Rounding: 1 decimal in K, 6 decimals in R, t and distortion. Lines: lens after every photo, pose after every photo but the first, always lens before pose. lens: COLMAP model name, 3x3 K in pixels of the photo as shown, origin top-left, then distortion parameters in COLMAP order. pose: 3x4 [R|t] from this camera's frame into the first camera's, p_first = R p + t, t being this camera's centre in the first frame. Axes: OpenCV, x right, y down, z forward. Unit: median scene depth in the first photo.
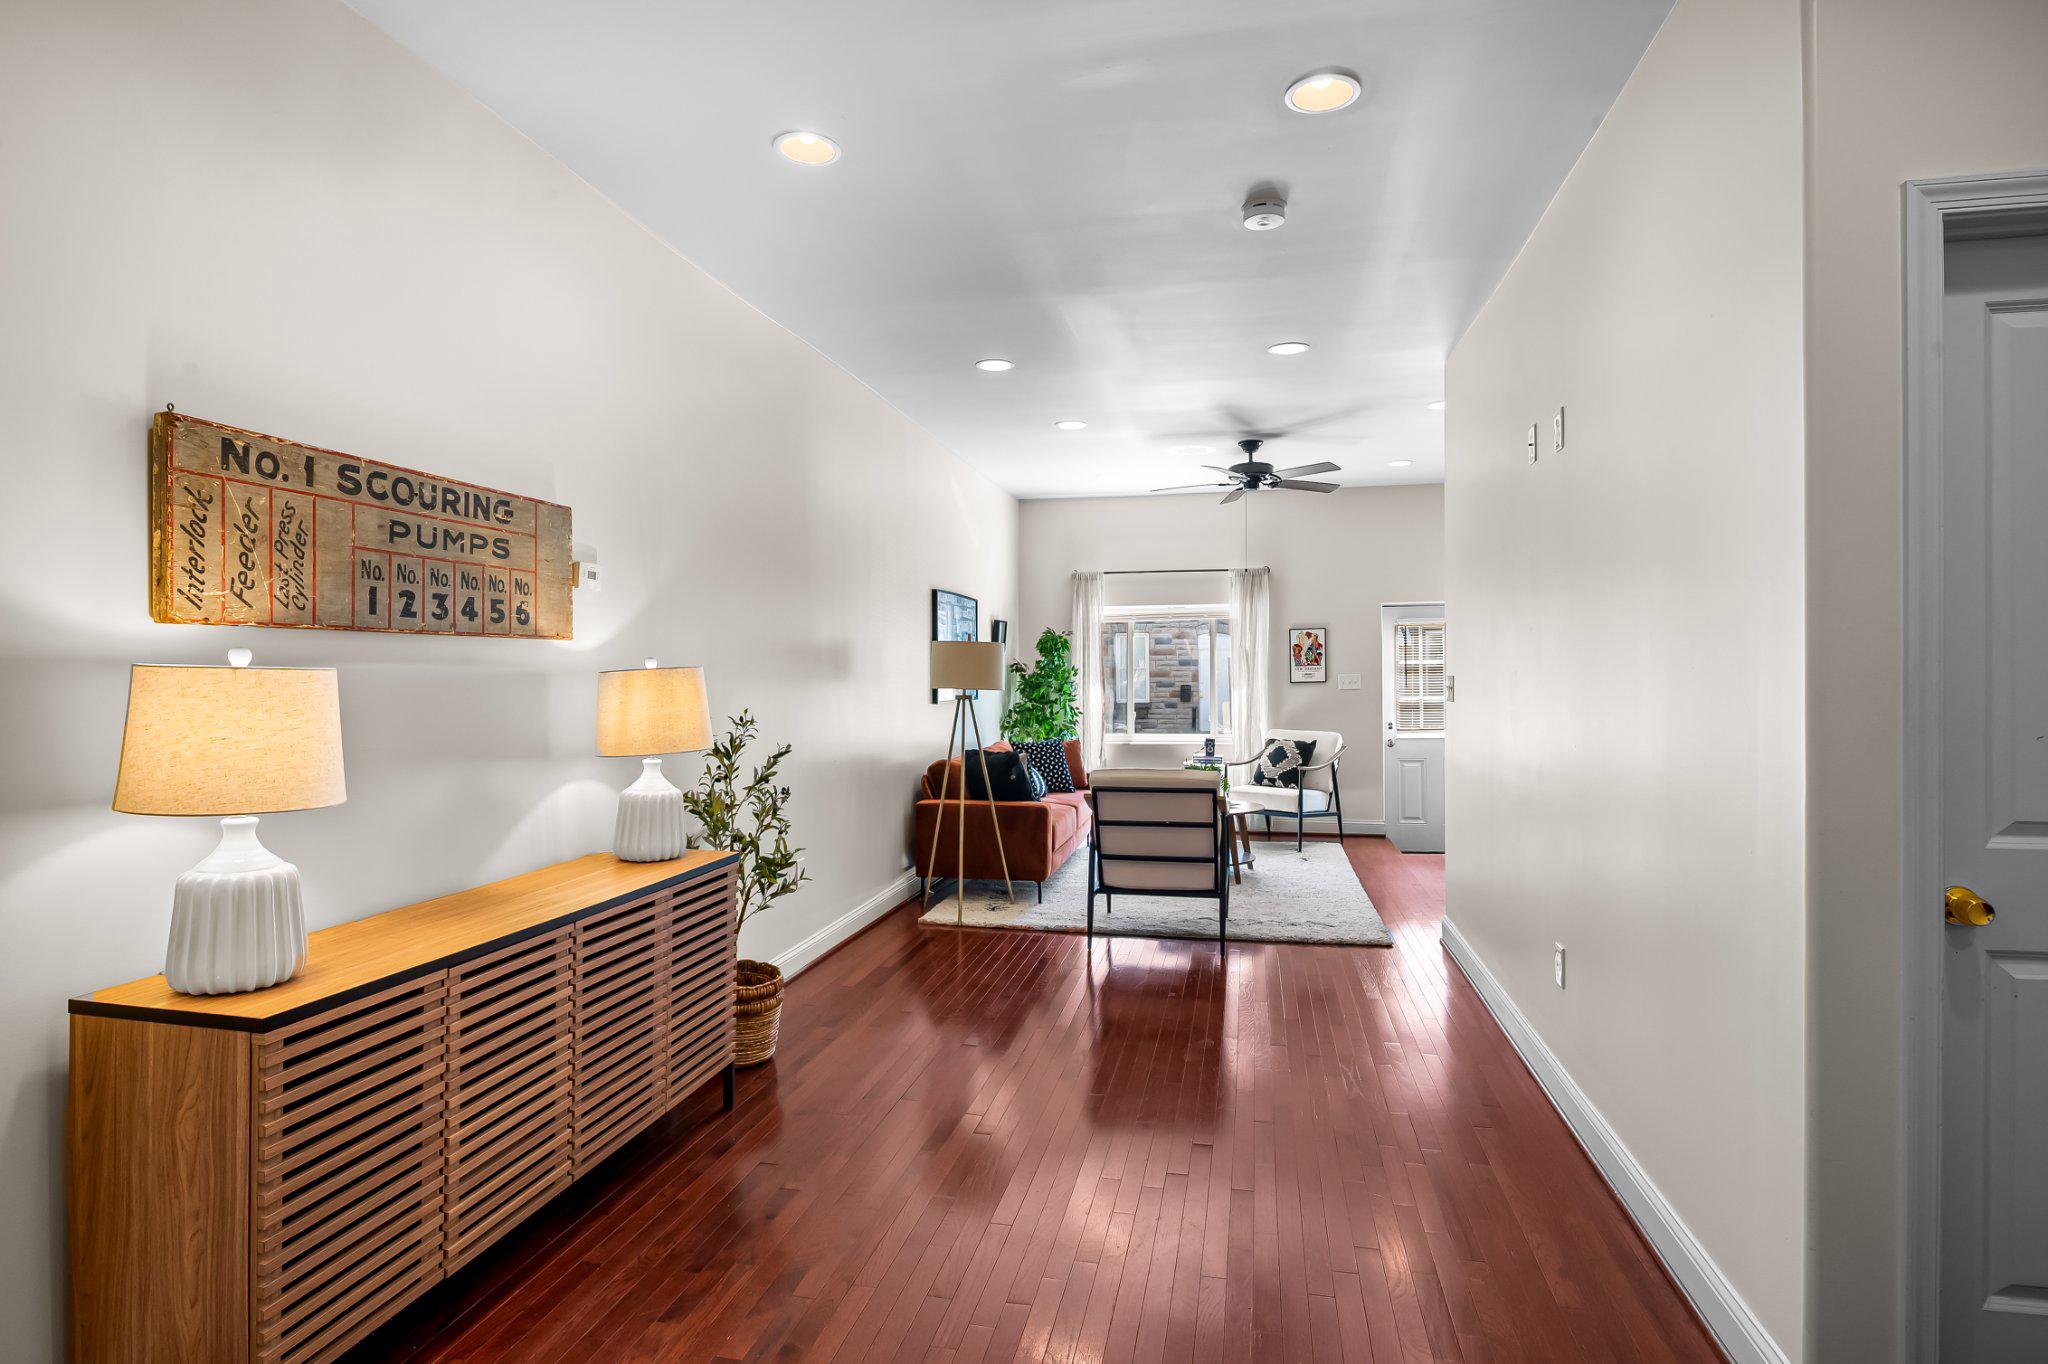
lens RADIAL K [[1106.0, 0, 1029.9], [0, 1106.0, 677.4], [0, 0, 1]] dist [-0.001245, -0.001738]
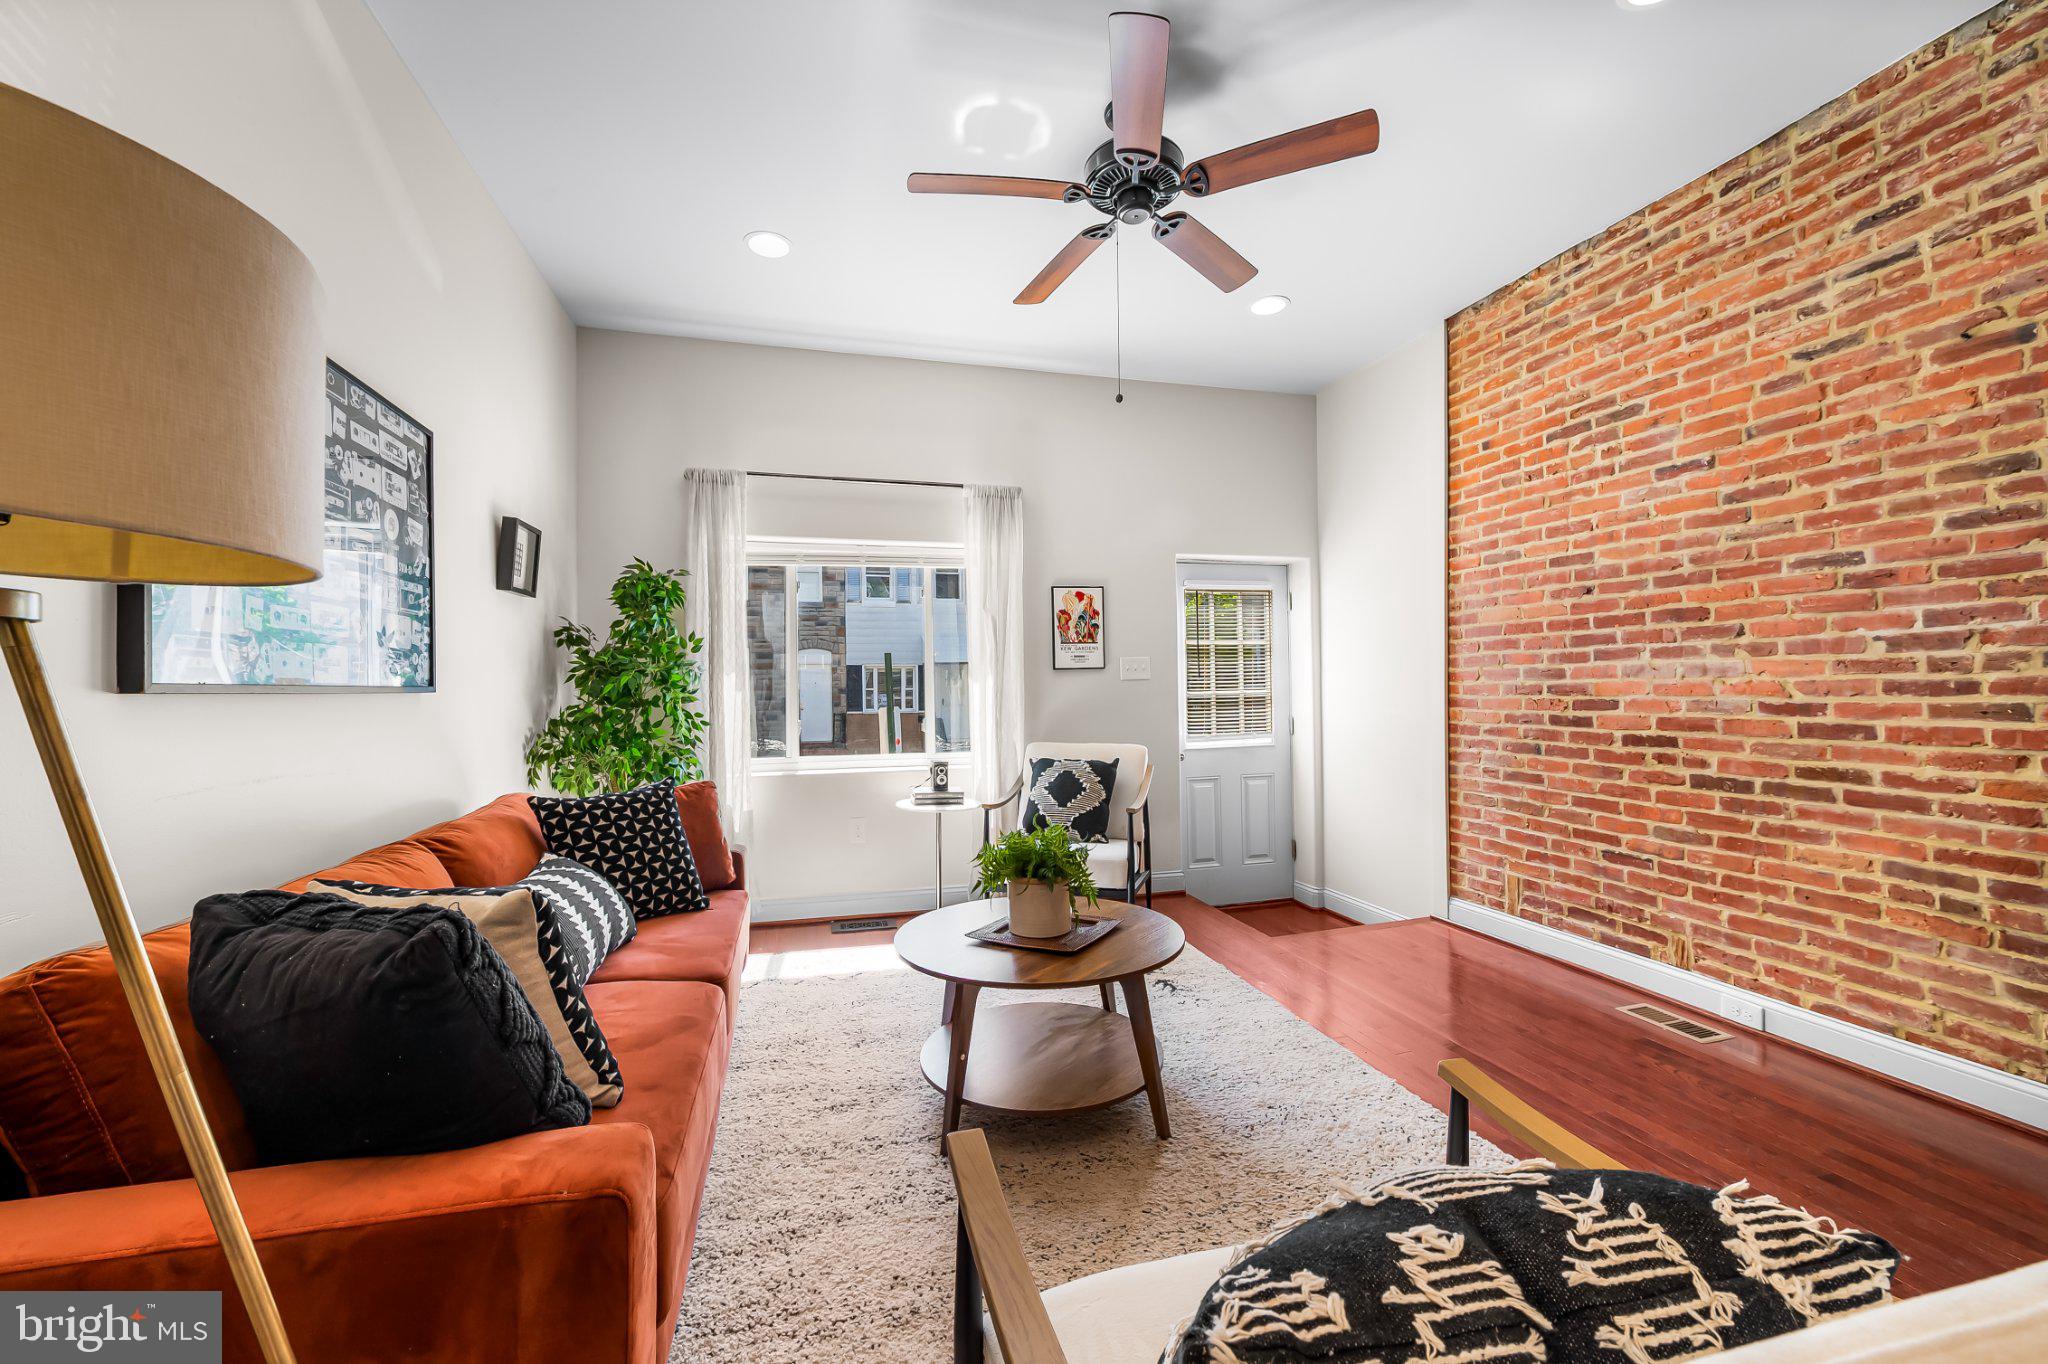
lens RADIAL K [[813.7, 0, 1026.2], [0, 813.7, 693.1], [0, 0, 1]] dist [0.001910, 0.000129]
pose [[0.896223, -0.005130, 0.443574, 0.010360], [0.009289, 0.999931, -0.007203, 0.021939], [-0.443507, 0.010576, 0.896209, 0.583433]]
